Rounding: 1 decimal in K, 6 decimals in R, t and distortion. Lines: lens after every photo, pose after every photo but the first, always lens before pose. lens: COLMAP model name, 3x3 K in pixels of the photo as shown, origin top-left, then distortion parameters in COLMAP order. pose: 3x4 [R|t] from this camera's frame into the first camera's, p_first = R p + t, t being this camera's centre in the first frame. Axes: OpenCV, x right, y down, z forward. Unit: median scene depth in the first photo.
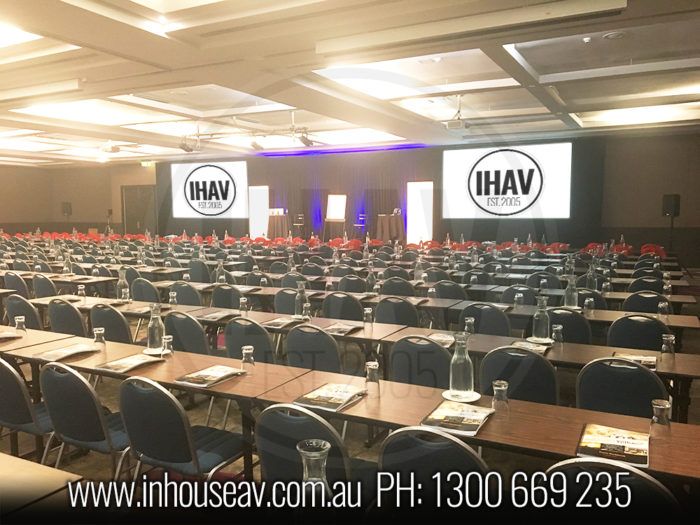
lens RADIAL K [[588.8, 0, 347.9], [0, 588.8, 262.6], [0, 0, 1]] dist [0.062088, -0.011099]
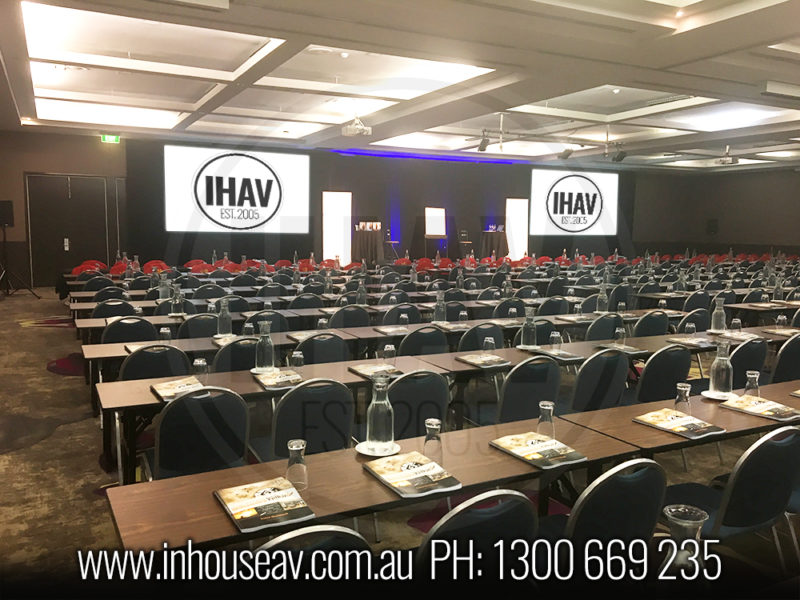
lens RADIAL K [[672.9, 0, 398.5], [0, 672.9, 298.6], [0, 0, 1]] dist [0.062088, -0.011099]
pose [[0.573541, -0.075884, 0.815655, -0.777937], [0.055500, 0.997012, 0.053730, -0.032840], [-0.817295, 0.014453, 0.576038, 0.415609]]
